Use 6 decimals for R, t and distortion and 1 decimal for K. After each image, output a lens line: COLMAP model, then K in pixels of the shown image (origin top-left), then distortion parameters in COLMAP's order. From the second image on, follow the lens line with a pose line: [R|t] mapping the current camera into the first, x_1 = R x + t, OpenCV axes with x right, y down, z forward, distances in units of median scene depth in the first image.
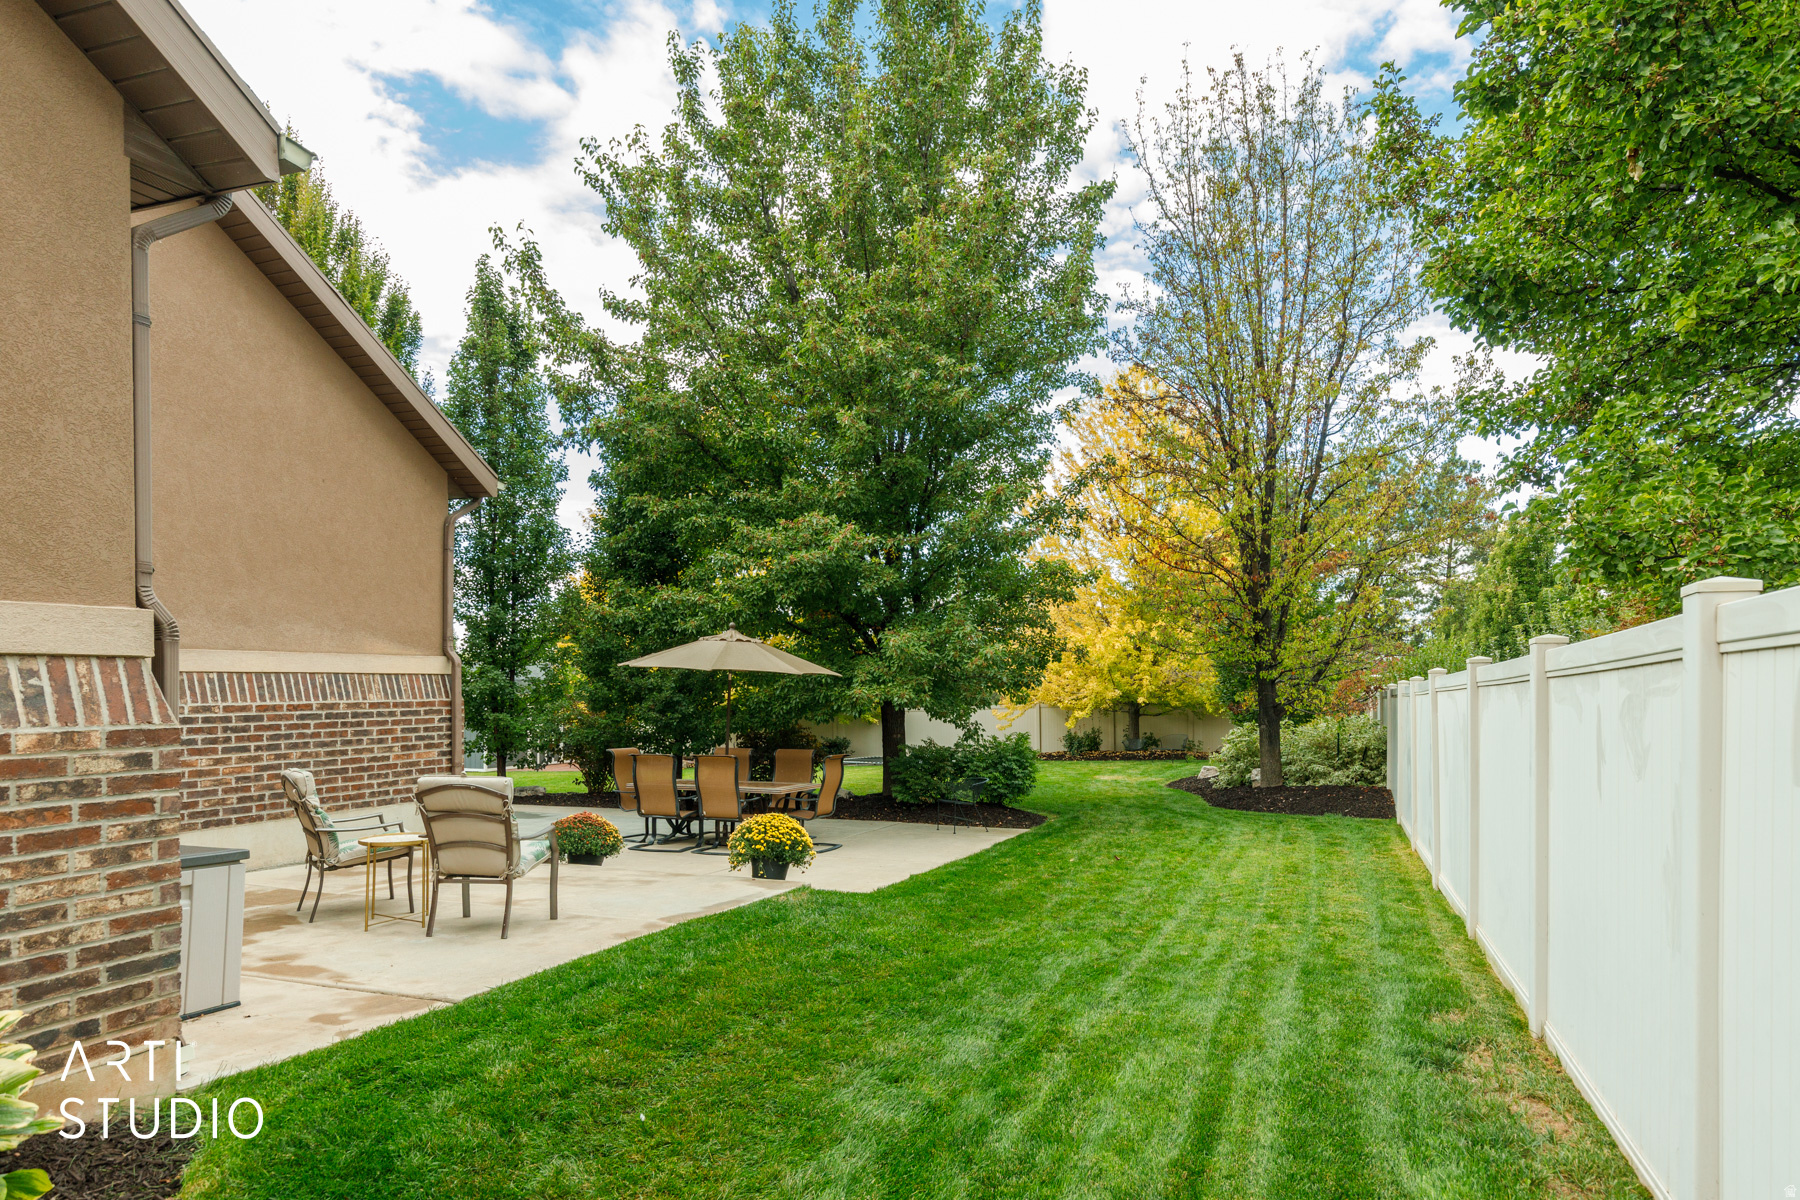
lens RADIAL K [[1052.3, 0, 884.4], [0, 1052.3, 718.7], [0, 0, 1]] dist [0.012189, 0.000538]
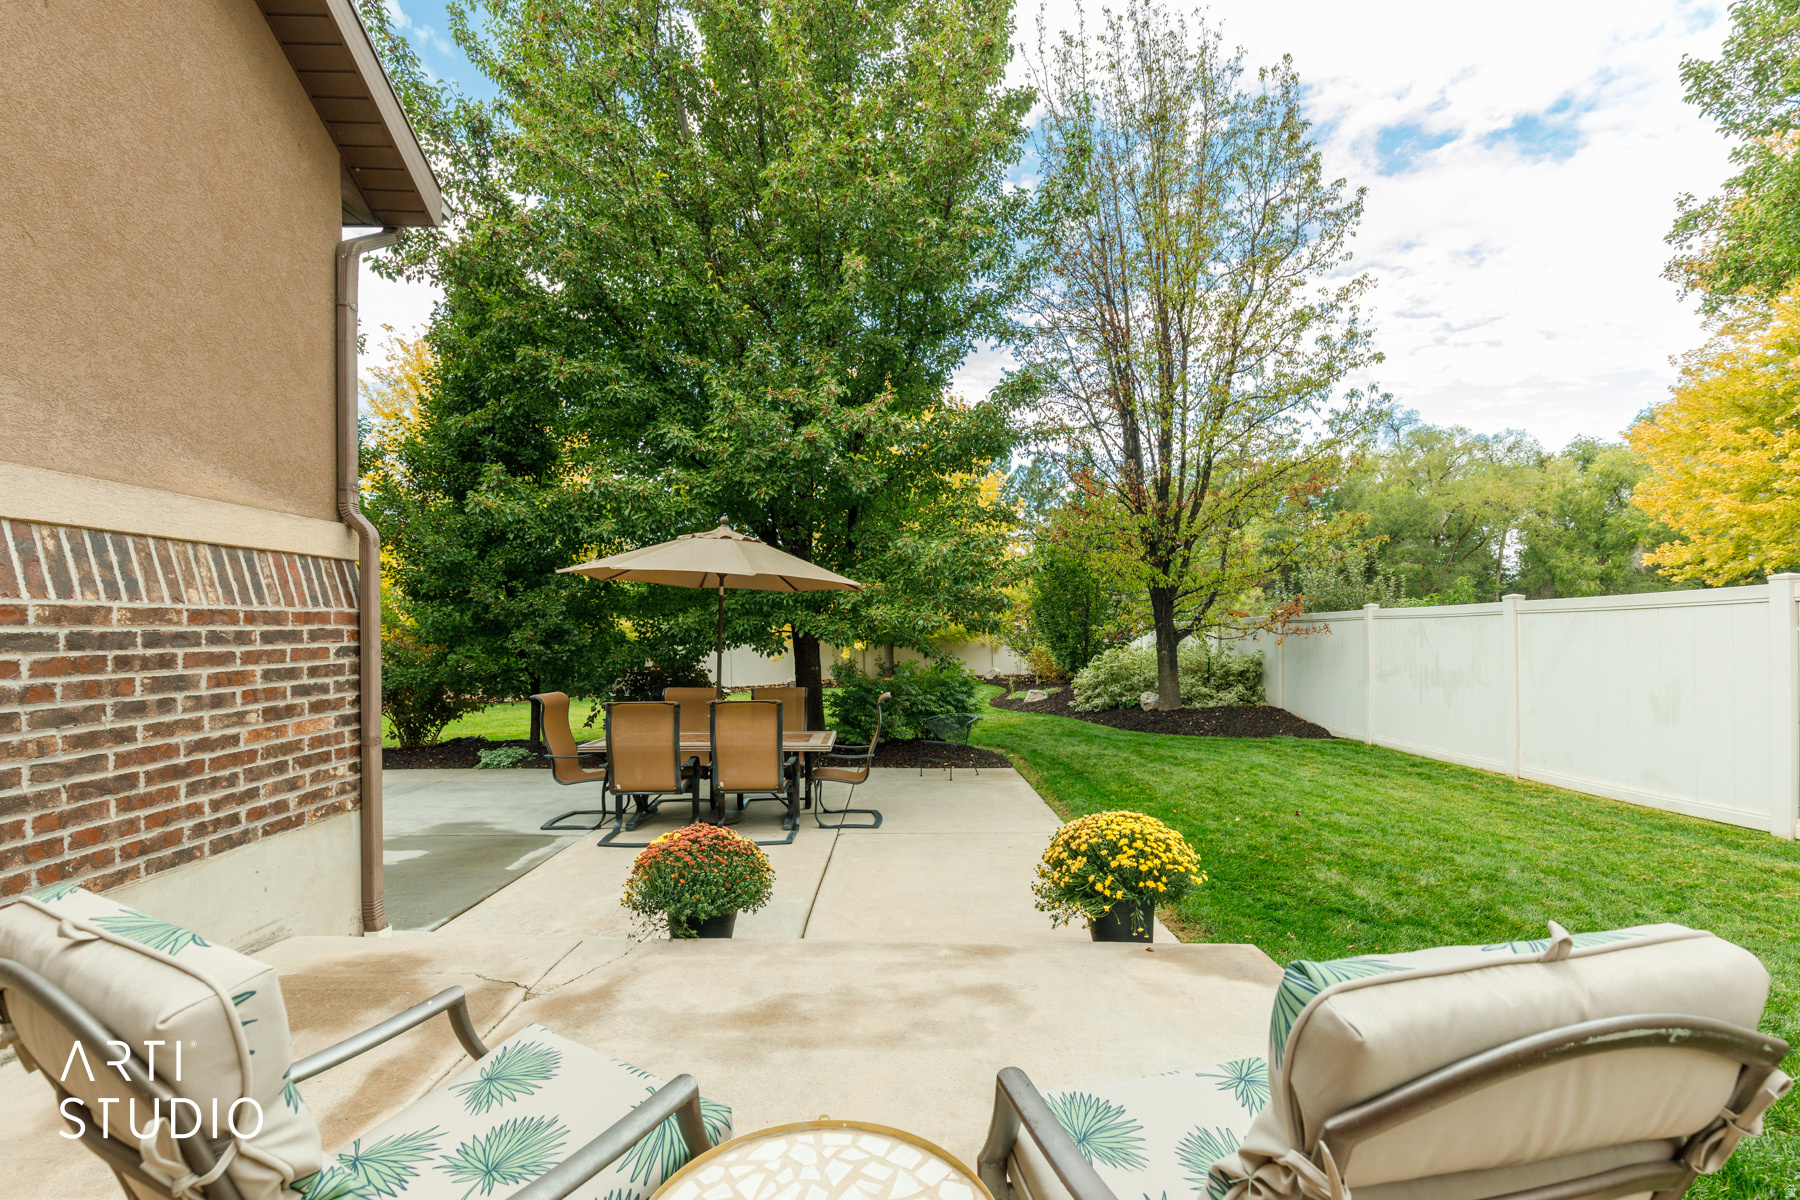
lens RADIAL K [[824.3, 0, 861.2], [0, 824.3, 653.1], [0, 0, 1]] dist [0.013822, -0.002886]
pose [[0.937566, -0.014143, 0.347519, -0.354068], [0.014149, 0.999897, 0.002522, 0.004632], [-0.347518, 0.002552, 0.937670, 0.602607]]
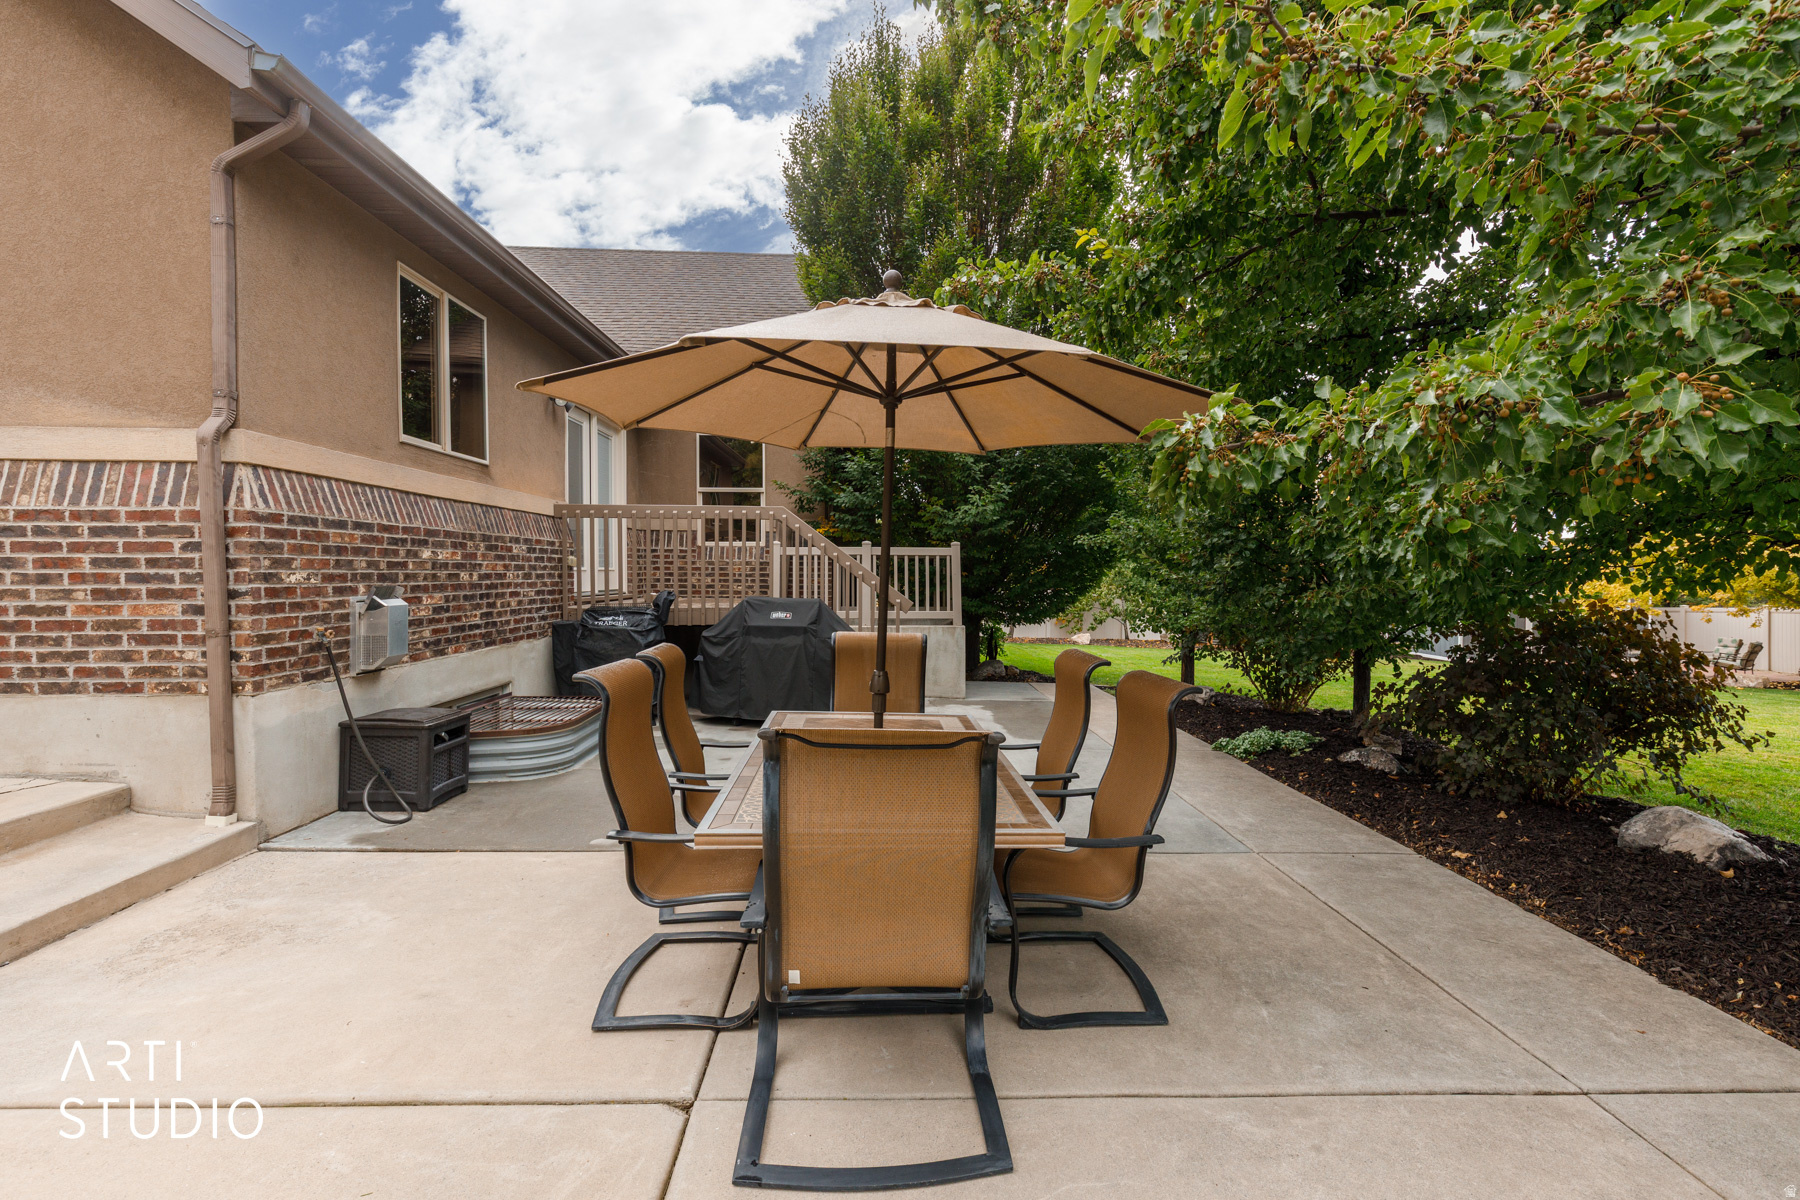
lens RADIAL K [[824.3, 0, 929.3], [0, 824.3, 599.1], [0, 0, 1]] dist [0.013822, -0.002886]
pose [[0.442840, 0.029900, -0.896102, 0.131414], [-0.033124, 0.999307, 0.016975, 0.008737], [0.895989, 0.022165, 0.443523, 1.239286]]
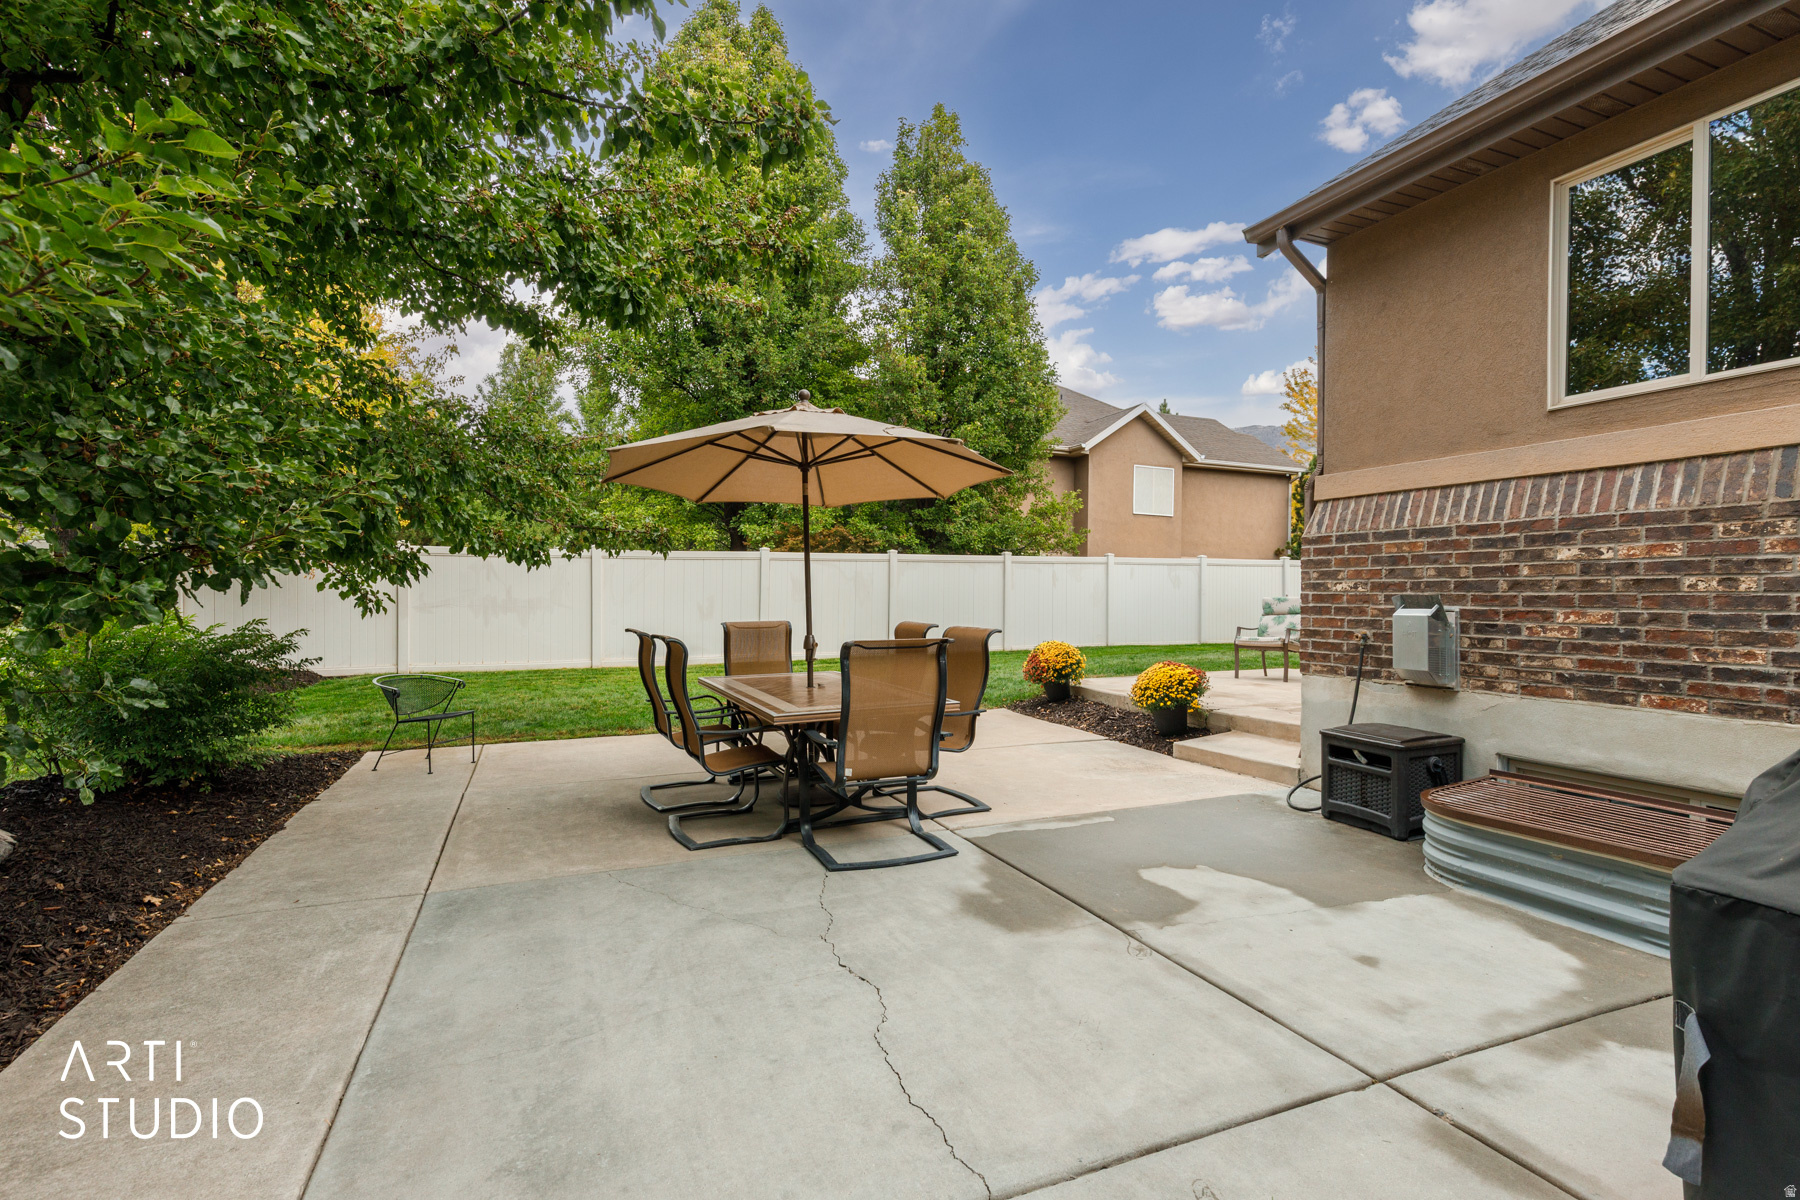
lens RADIAL K [[824.3, 0, 907.2], [0, 824.3, 596.5], [0, 0, 1]] dist [0.013822, -0.002886]
pose [[-0.722573, -0.009723, 0.691226, -0.648990], [0.007410, 0.999735, 0.021809, 0.008899], [-0.691255, 0.020881, -0.722309, 1.749569]]
